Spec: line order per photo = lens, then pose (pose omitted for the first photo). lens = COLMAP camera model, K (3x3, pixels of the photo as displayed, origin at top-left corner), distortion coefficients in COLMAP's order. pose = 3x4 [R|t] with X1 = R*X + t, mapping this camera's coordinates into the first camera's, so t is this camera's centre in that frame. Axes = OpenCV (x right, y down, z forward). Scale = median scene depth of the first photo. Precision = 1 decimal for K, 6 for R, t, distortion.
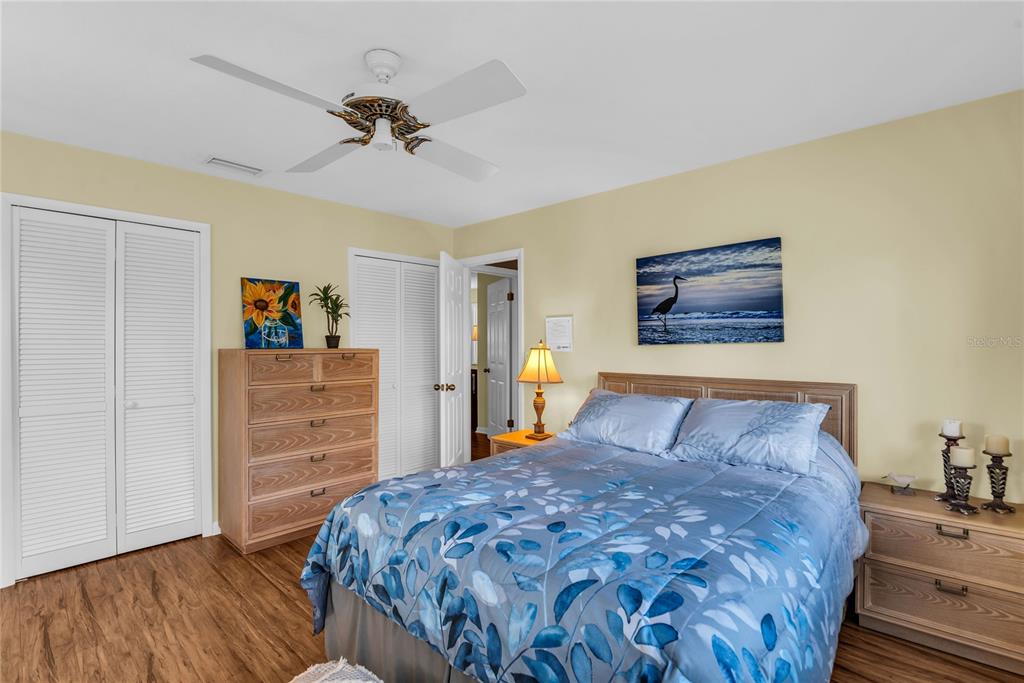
lens RADIAL K [[477.6, 0, 512.5], [0, 477.6, 343.3], [0, 0, 1]] dist [-0.024692, -0.000218]
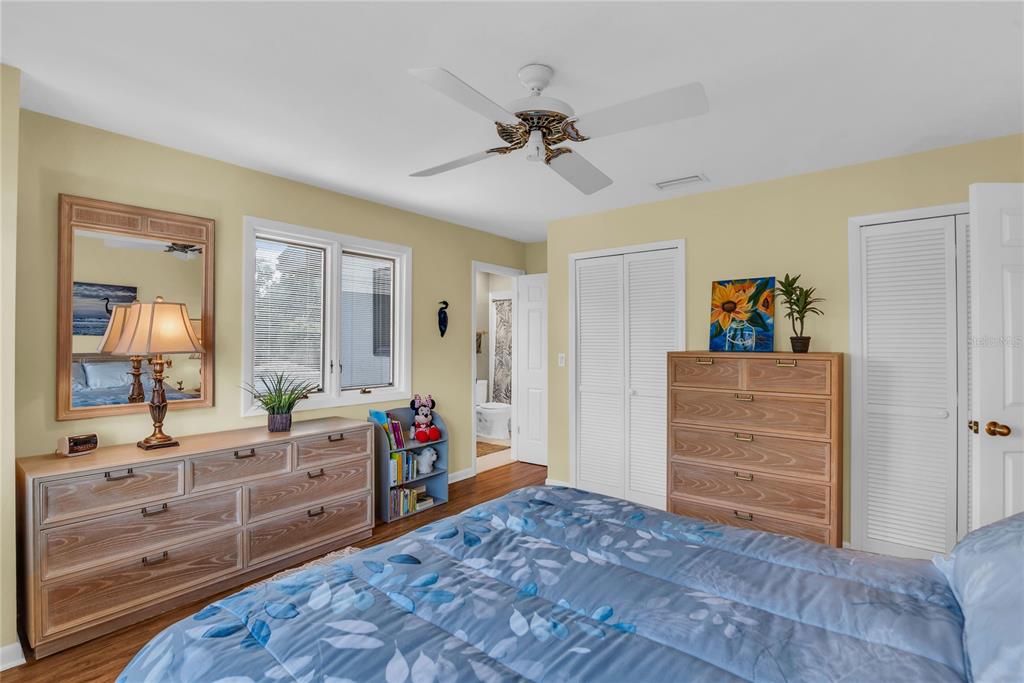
lens RADIAL K [[477.6, 0, 512.5], [0, 477.6, 343.3], [0, 0, 1]] dist [-0.024692, -0.000218]
pose [[0.056392, 0.000440, -0.998409, 0.428143], [-0.000170, 1.000000, 0.000431, -0.005787], [0.998409, 0.000145, 0.056393, 0.503994]]
